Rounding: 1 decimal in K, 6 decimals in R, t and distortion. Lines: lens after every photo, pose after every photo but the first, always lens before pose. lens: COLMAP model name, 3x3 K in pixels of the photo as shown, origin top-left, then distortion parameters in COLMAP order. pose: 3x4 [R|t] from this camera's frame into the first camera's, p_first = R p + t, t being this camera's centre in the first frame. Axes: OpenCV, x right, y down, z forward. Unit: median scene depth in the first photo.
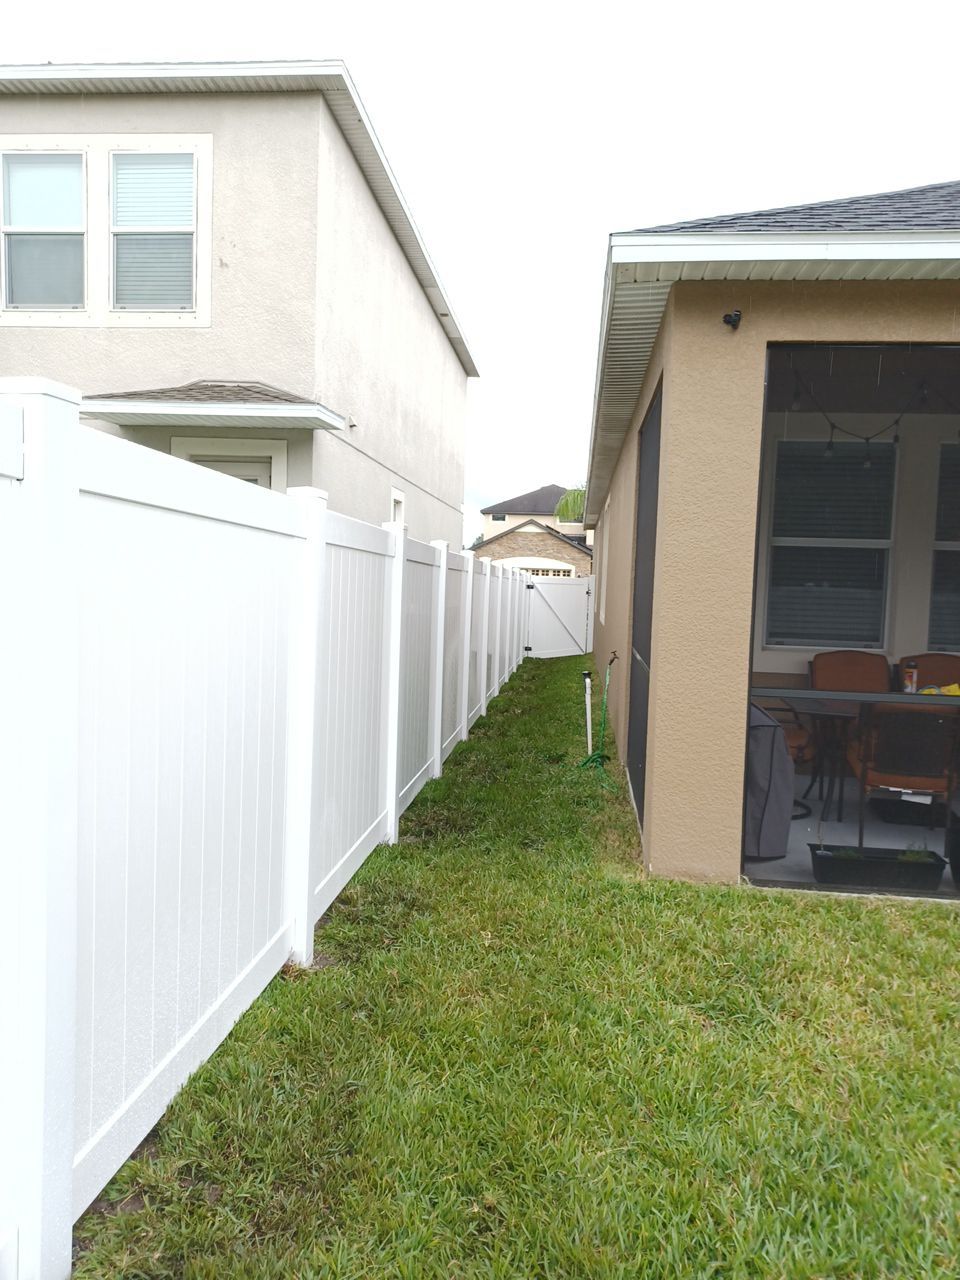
lens RADIAL K [[937.2, 0, 511.3], [0, 937.2, 646.6], [0, 0, 1]] dist [0.092250, -0.151245]
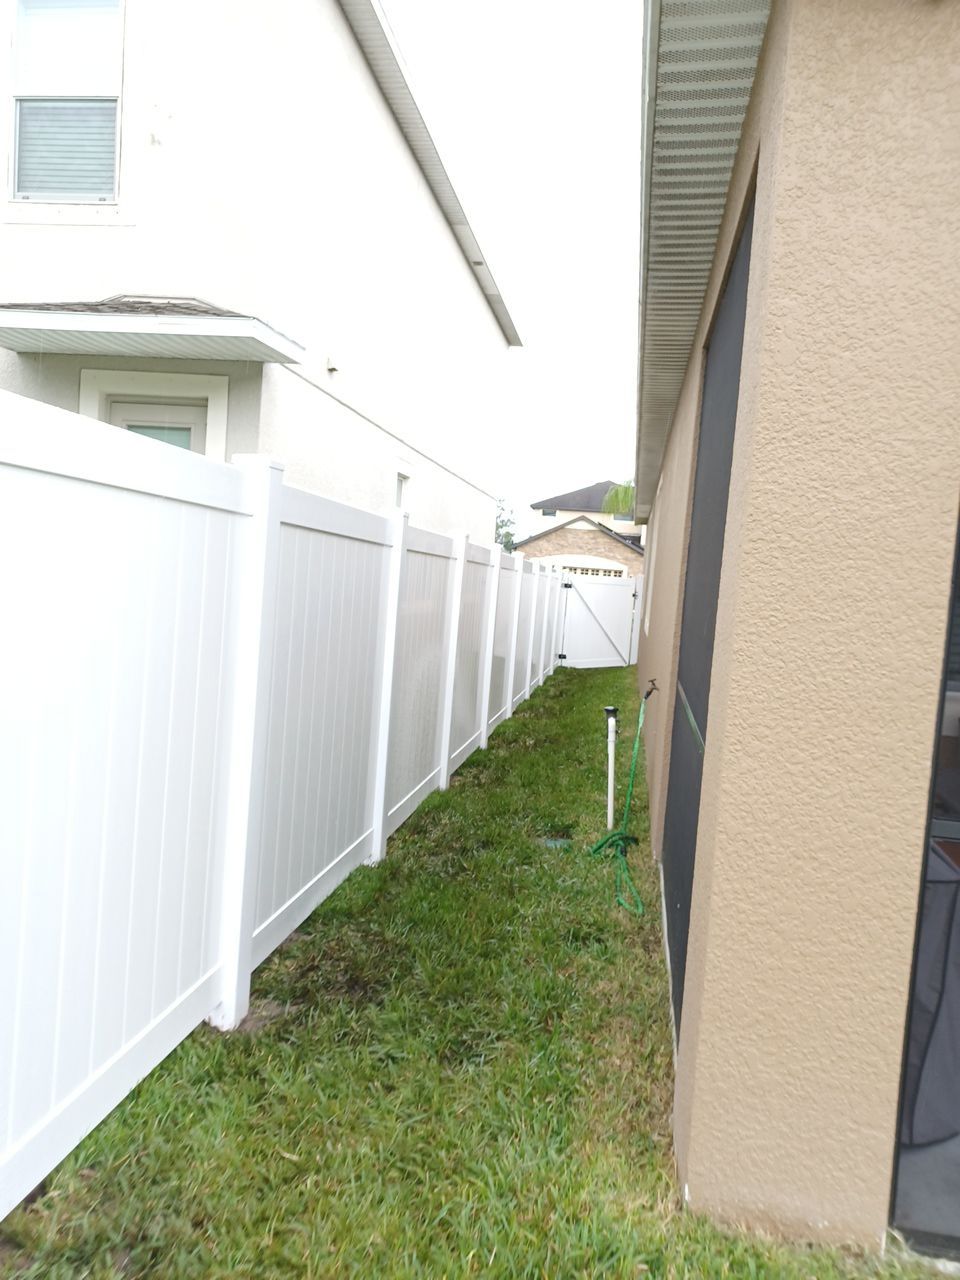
lens RADIAL K [[953.5, 0, 482.1], [0, 953.5, 652.5], [0, 0, 1]] dist [0.060496, -0.073765]
pose [[0.995704, 0.044548, -0.081170, 0.035924], [-0.043966, 0.998993, 0.008945, -0.014369], [0.081487, -0.005338, 0.996660, 0.251728]]
